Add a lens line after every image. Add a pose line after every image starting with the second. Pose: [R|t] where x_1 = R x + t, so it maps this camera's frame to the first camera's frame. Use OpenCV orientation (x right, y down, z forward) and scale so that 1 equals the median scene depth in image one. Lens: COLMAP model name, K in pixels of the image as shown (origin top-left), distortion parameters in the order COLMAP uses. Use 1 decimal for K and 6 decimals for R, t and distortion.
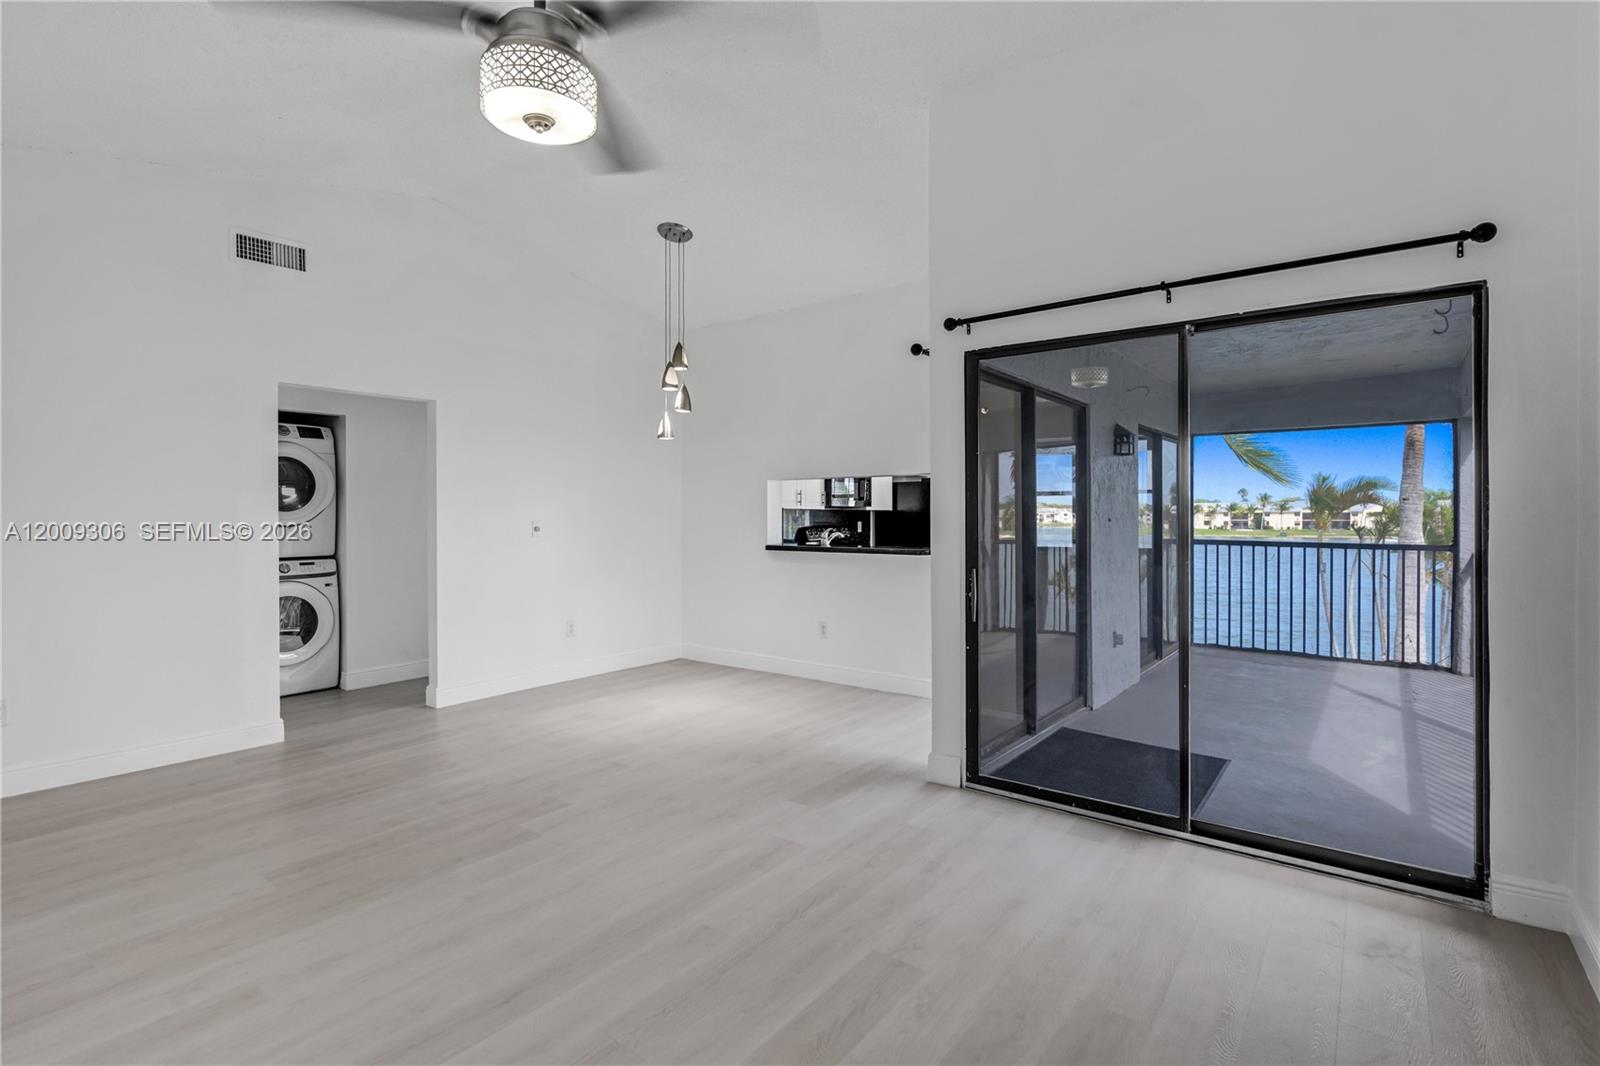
lens RADIAL K [[746.4, 0, 797.7], [0, 746.4, 512.9], [0, 0, 1]] dist [-0.000103, 0.000653]
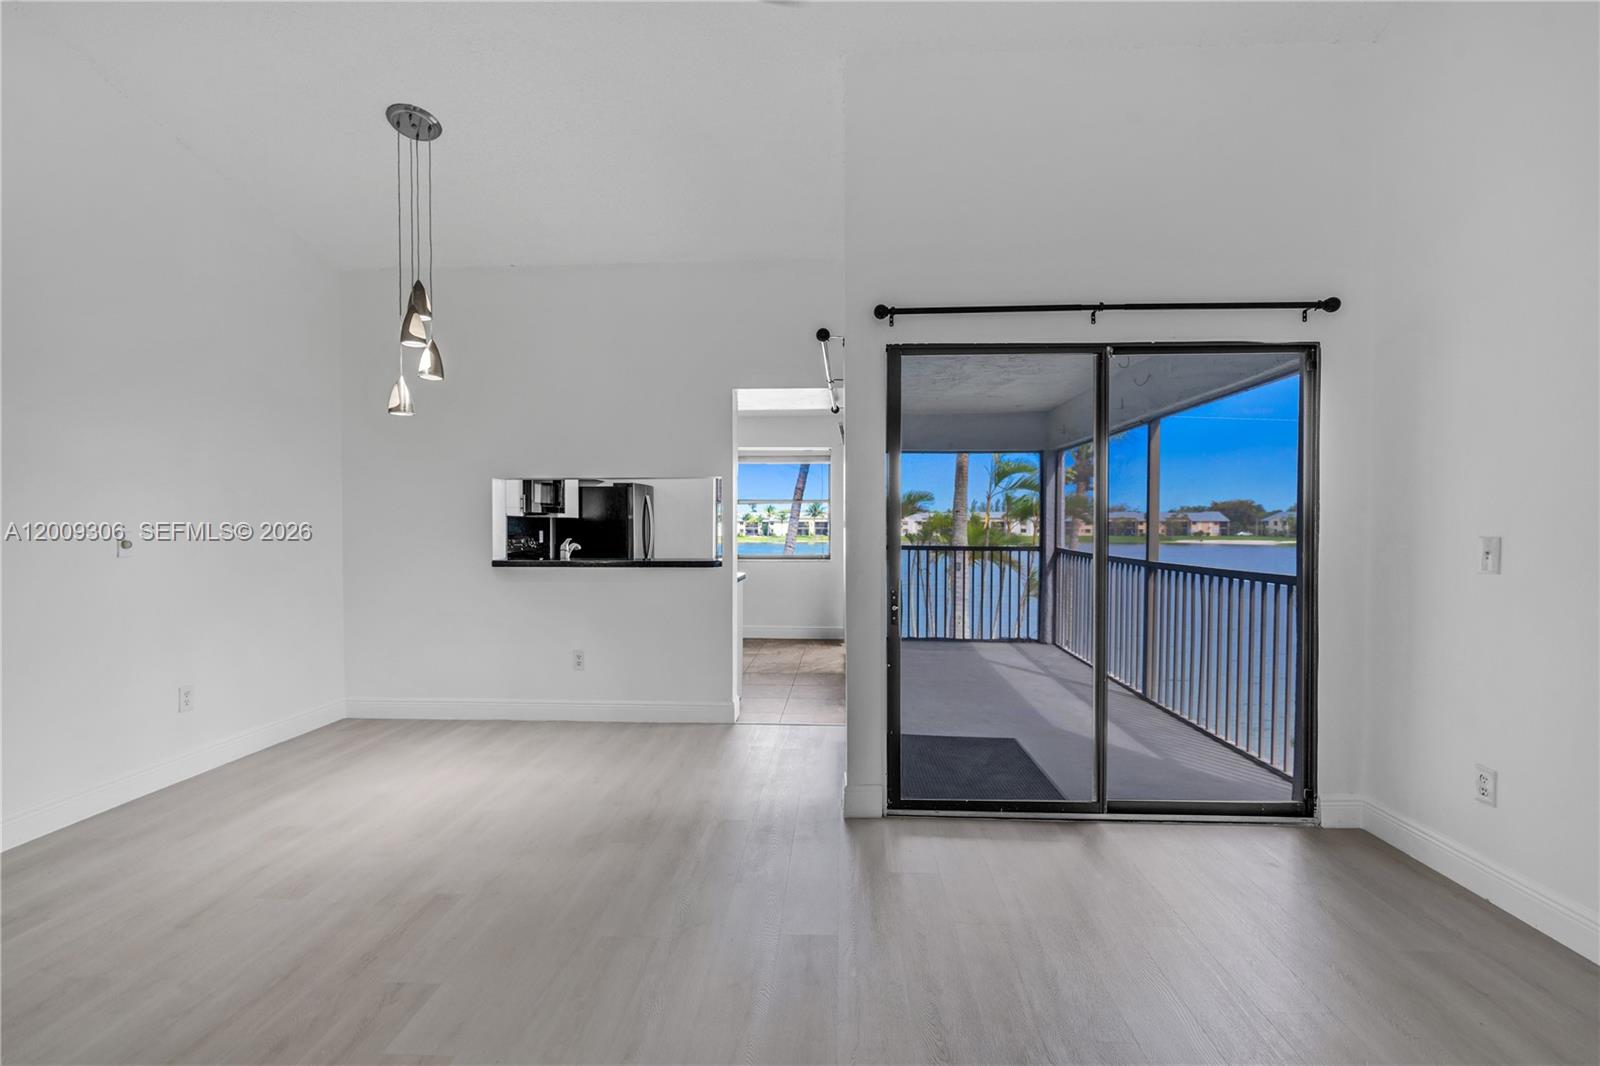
lens RADIAL K [[736.9, 0, 794.0], [0, 736.9, 535.7], [0, 0, 1]] dist [-0.000736, -0.000257]
pose [[0.825558, -0.008142, 0.564259, -0.209879], [-0.002754, 0.999826, 0.018456, 0.001440], [-0.564311, -0.016790, 0.825392, 0.170616]]
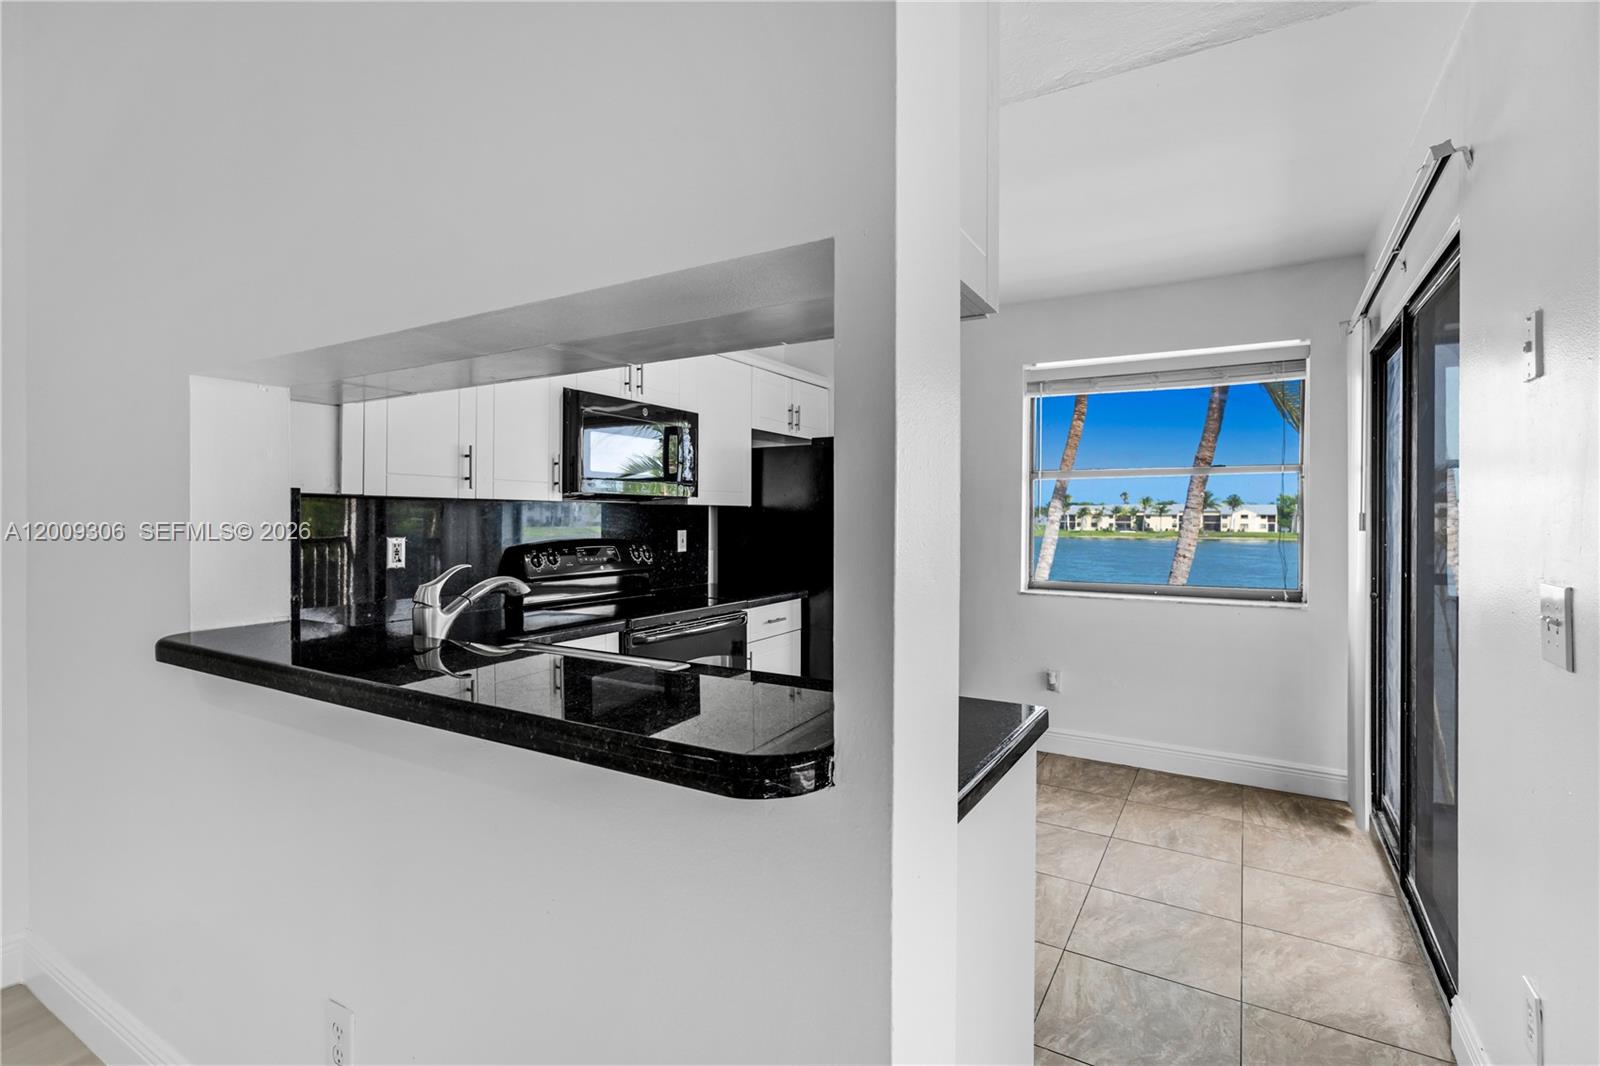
lens RADIAL K [[745.6, 0, 801.9], [0, 745.6, 518.2], [0, 0, 1]] dist [0.001507, 0.000542]
pose [[0.990859, 0.004373, 0.134830, 0.125794], [-0.005259, 0.999967, 0.006217, 0.001429], [-0.134798, -0.006870, 0.990849, 0.699685]]
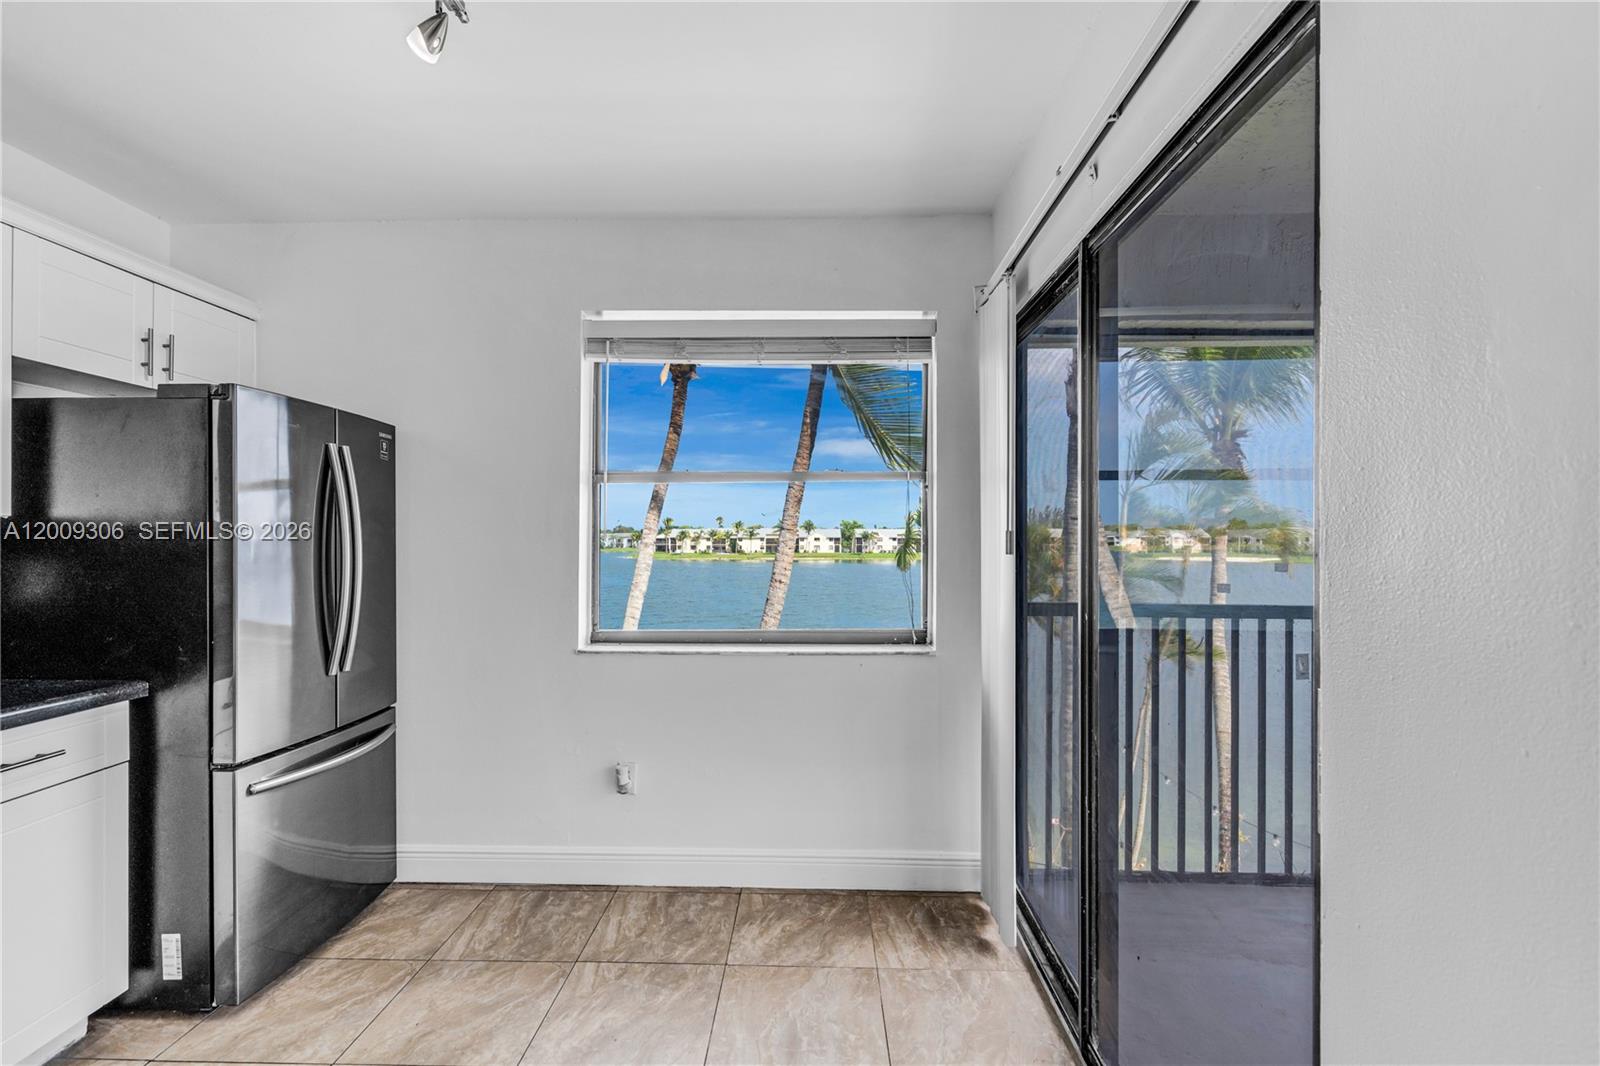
lens RADIAL K [[754.5, 0, 794.8], [0, 754.5, 536.4], [0, 0, 1]] dist [-0.001315, 0.000268]
pose [[0.800812, 0.004768, 0.598896, 0.240058], [-0.003788, 0.999989, -0.002895, 0.003317], [-0.598903, 0.000050, 0.800821, 0.890228]]
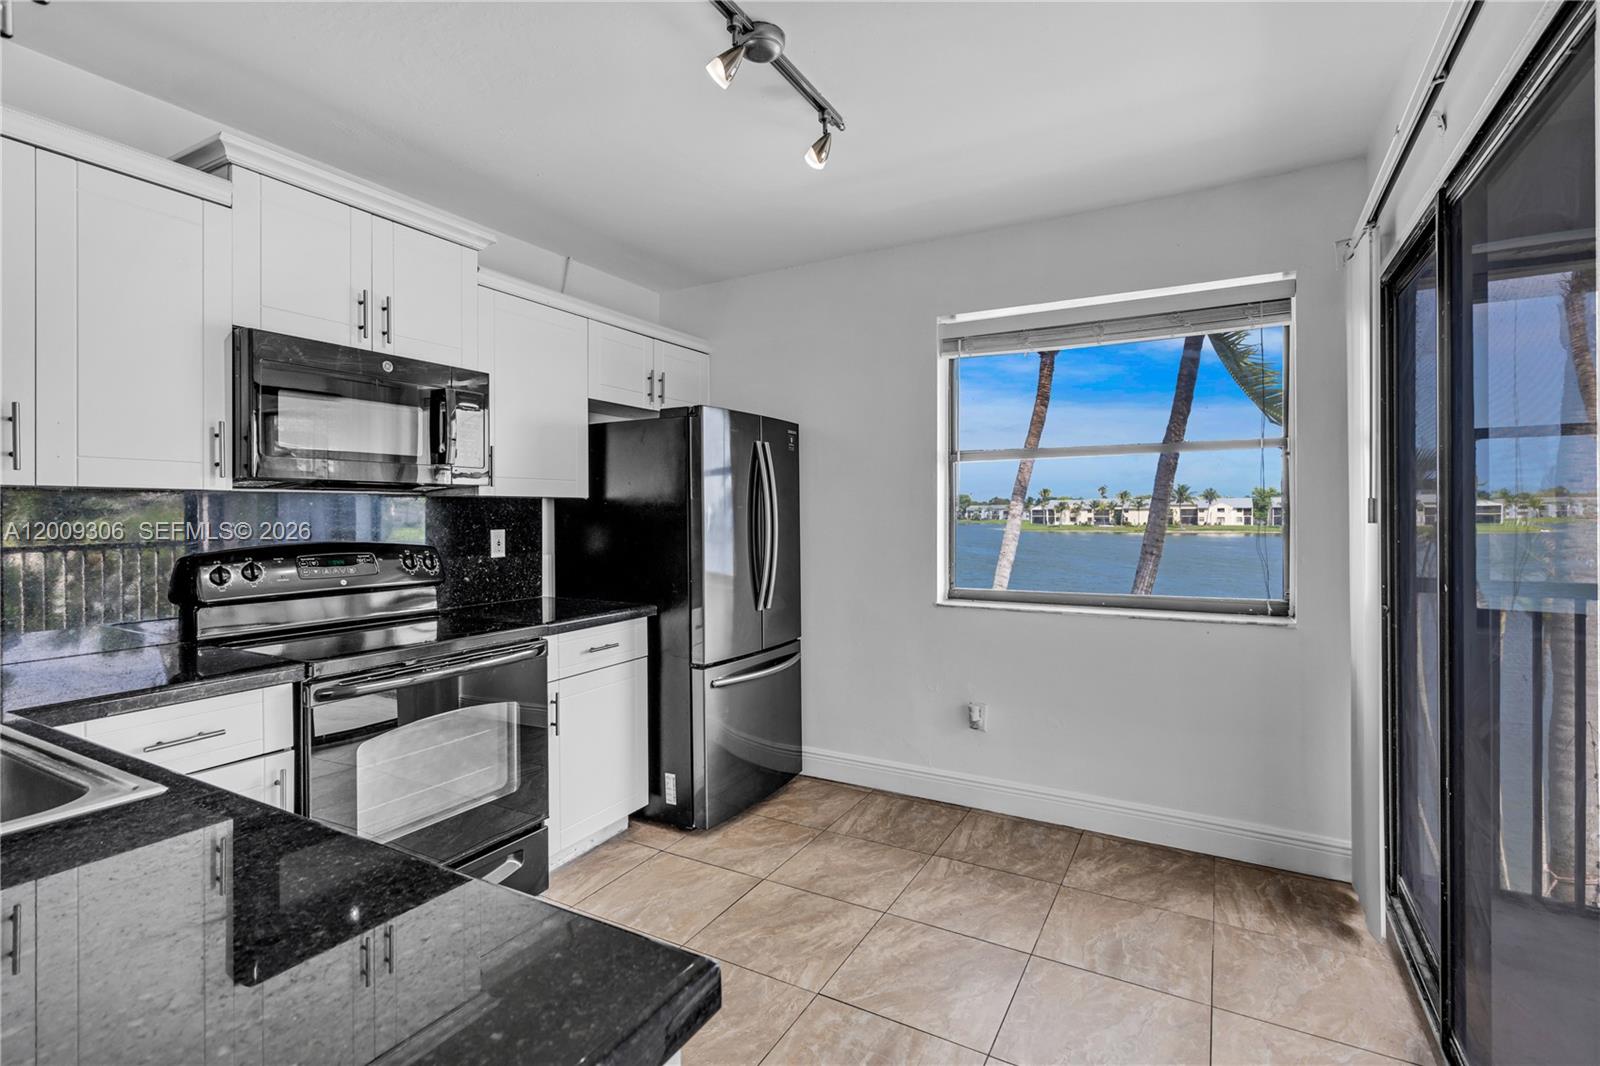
lens RADIAL K [[746.4, 0, 797.7], [0, 746.4, 512.9], [0, 0, 1]] dist [-0.000103, 0.000653]
pose [[0.988062, -0.003300, 0.154023, 0.228393], [0.002832, 0.999991, 0.003254, 0.004008], [-0.154032, -0.002779, 0.988062, 0.822858]]
